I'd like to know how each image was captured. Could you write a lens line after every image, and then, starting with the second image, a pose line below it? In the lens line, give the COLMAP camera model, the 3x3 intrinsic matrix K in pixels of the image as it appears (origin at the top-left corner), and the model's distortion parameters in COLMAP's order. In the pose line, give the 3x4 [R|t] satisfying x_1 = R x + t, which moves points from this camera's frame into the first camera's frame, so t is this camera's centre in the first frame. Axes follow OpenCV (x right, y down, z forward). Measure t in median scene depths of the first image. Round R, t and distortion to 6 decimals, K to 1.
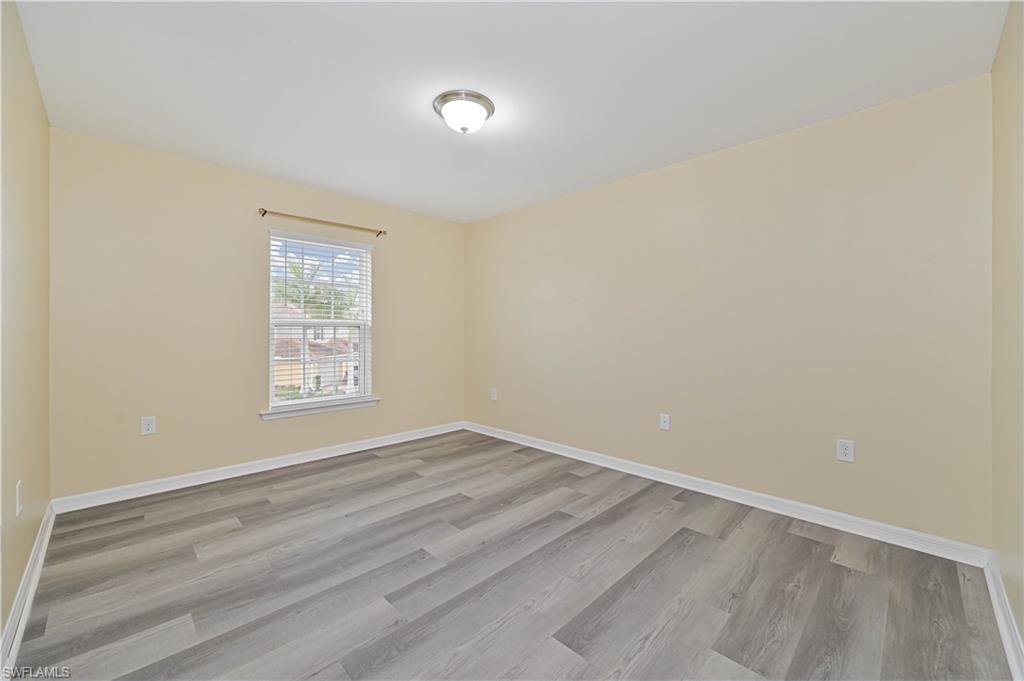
lens RADIAL K [[406.6, 0, 511.9], [0, 406.6, 335.6], [0, 0, 1]] dist [-0.001878, 0.000008]
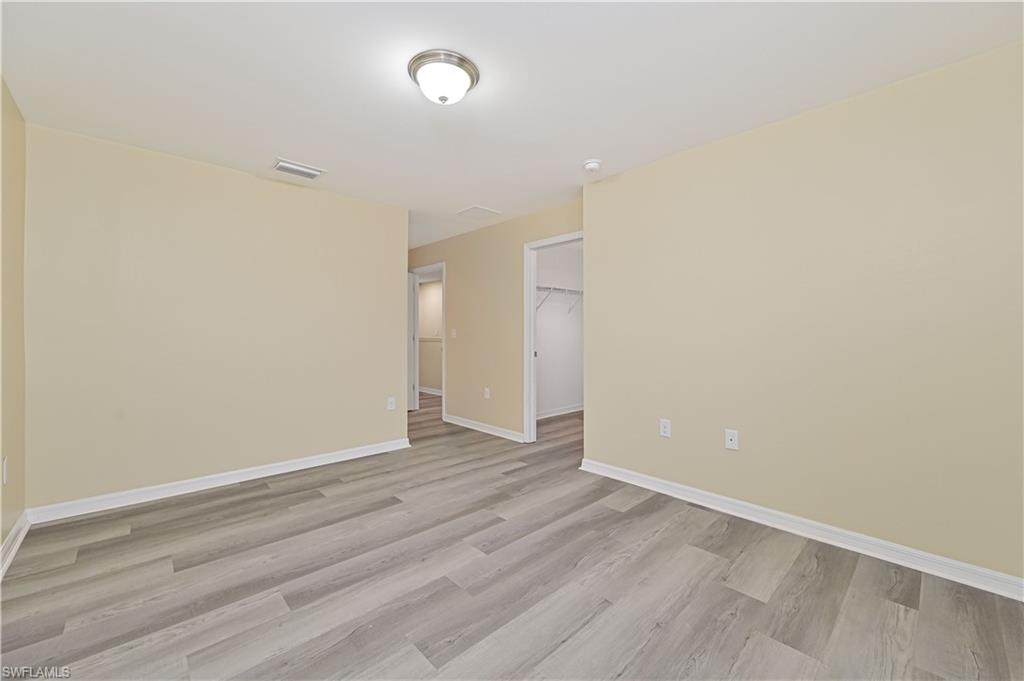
lens RADIAL K [[406.6, 0, 512.2], [0, 406.6, 335.9], [0, 0, 1]] dist [-0.001878, 0.000008]
pose [[-0.999589, -0.001771, 0.028597, -0.312672], [-0.001407, 0.999918, 0.012760, -0.019177], [-0.028617, 0.012715, -0.999510, 2.001480]]
